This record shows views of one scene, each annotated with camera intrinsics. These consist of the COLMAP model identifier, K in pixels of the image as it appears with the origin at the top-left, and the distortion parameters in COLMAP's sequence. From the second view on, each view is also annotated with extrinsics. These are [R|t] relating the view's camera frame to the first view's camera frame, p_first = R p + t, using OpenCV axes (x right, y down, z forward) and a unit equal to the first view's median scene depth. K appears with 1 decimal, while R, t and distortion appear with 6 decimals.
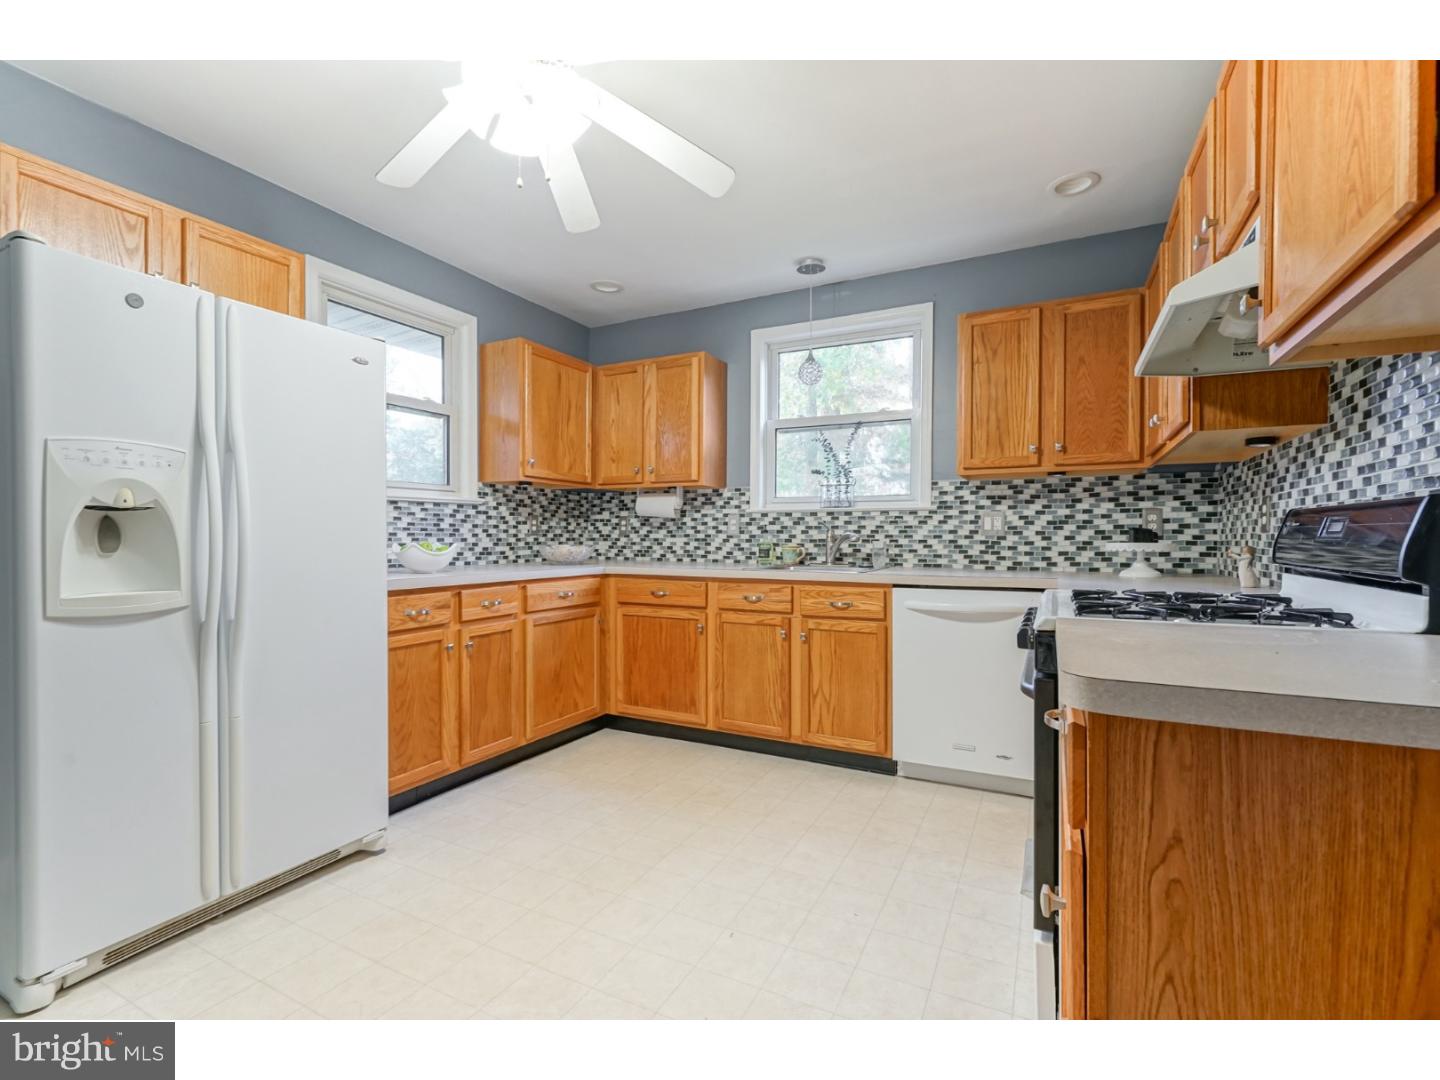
lens RADIAL K [[652.5, 0, 719.8], [0, 652.5, 541.2], [0, 0, 1]] dist [-0.009218, 0.003289]
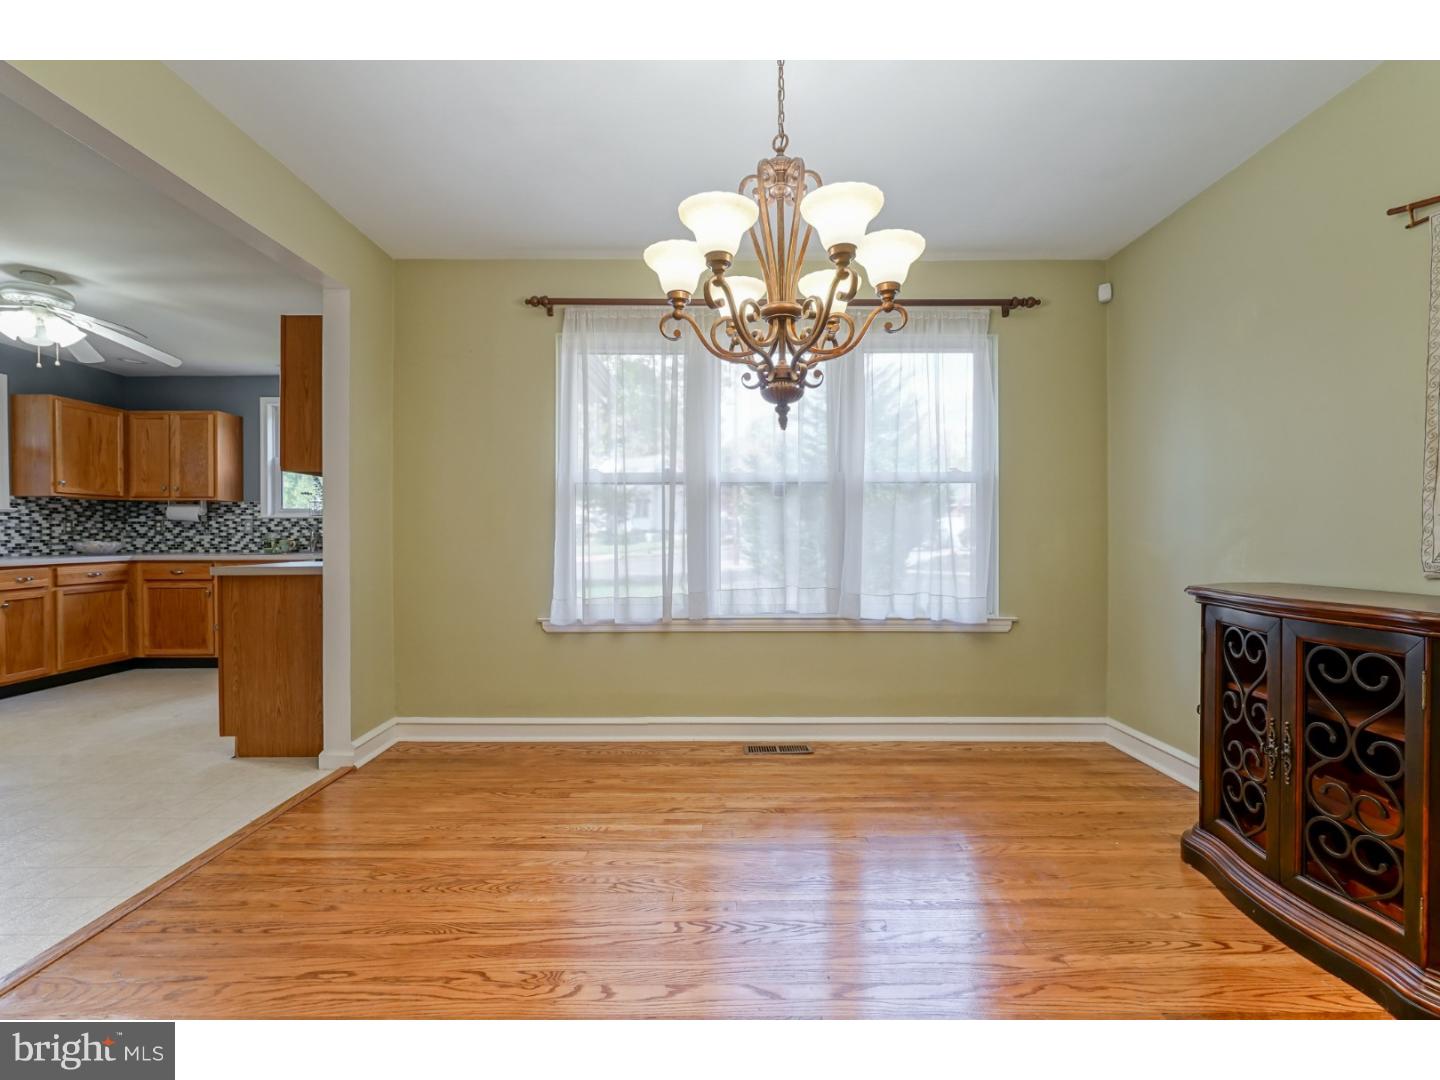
lens RADIAL K [[652.5, 0, 721.9], [0, 652.5, 537.9], [0, 0, 1]] dist [-0.009218, 0.003289]
pose [[0.885908, -0.009166, 0.463771, 0.333805], [0.008590, 0.999957, 0.003353, 0.006274], [-0.463782, 0.001014, 0.885949, -0.935957]]
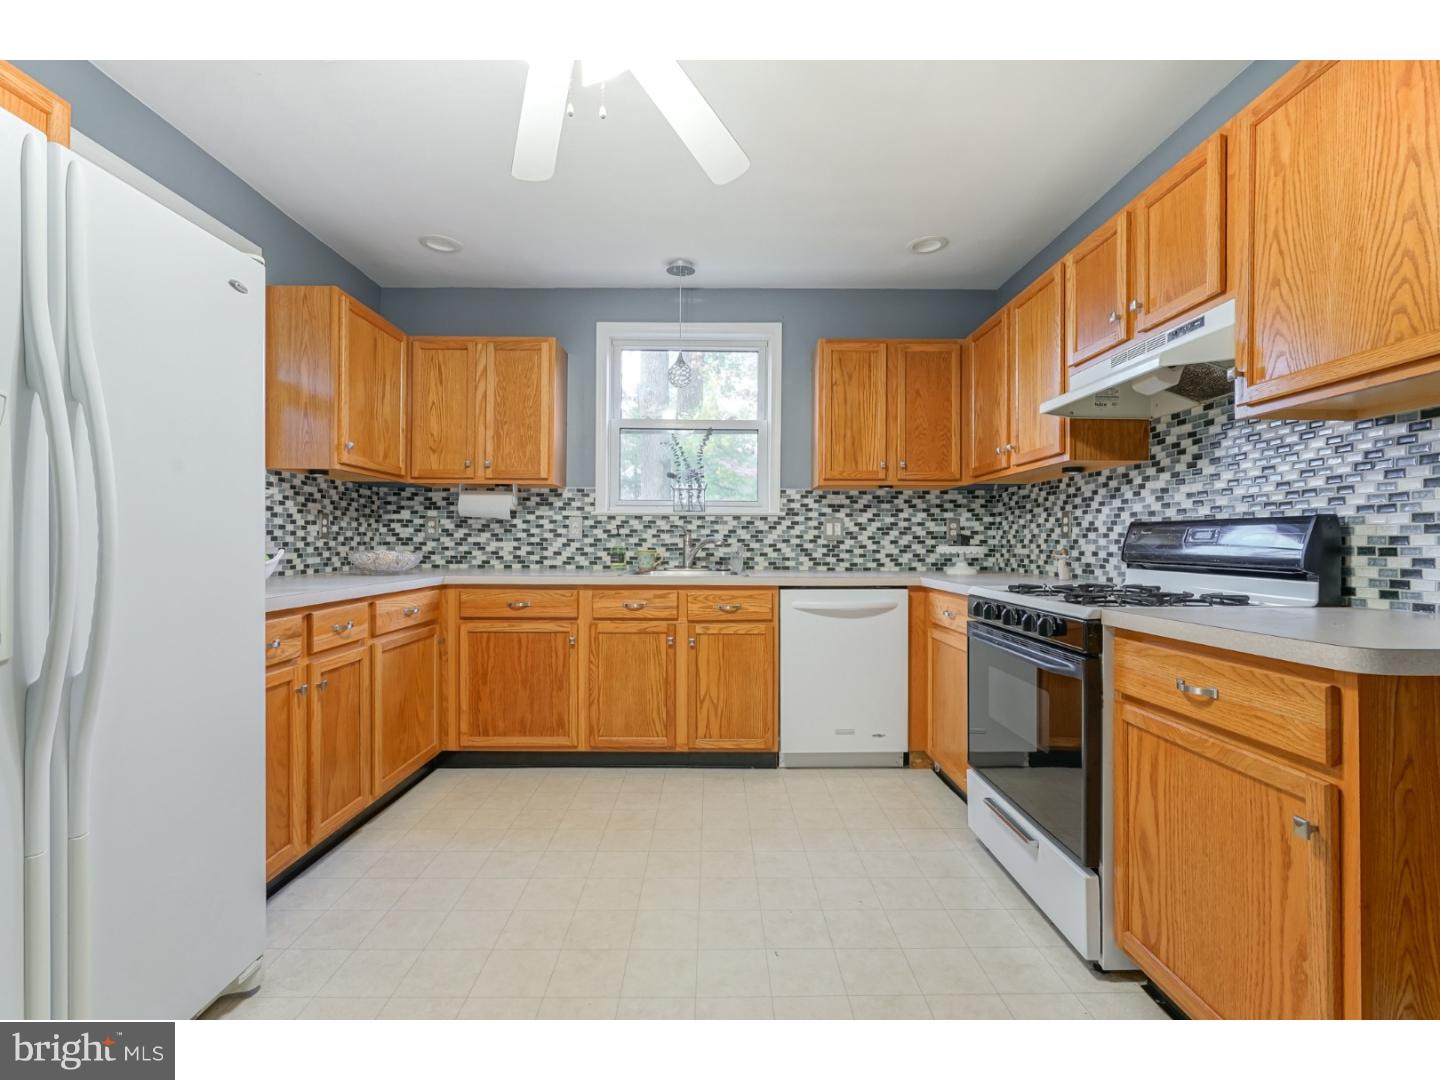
lens RADIAL K [[652.5, 0, 716.2], [0, 652.5, 542.1], [0, 0, 1]] dist [-0.009218, 0.003289]
pose [[0.886515, 0.000273, 0.462700, -0.266714], [0.001531, 0.999993, -0.003525, -0.001364], [-0.462697, 0.003833, 0.886508, 0.096406]]
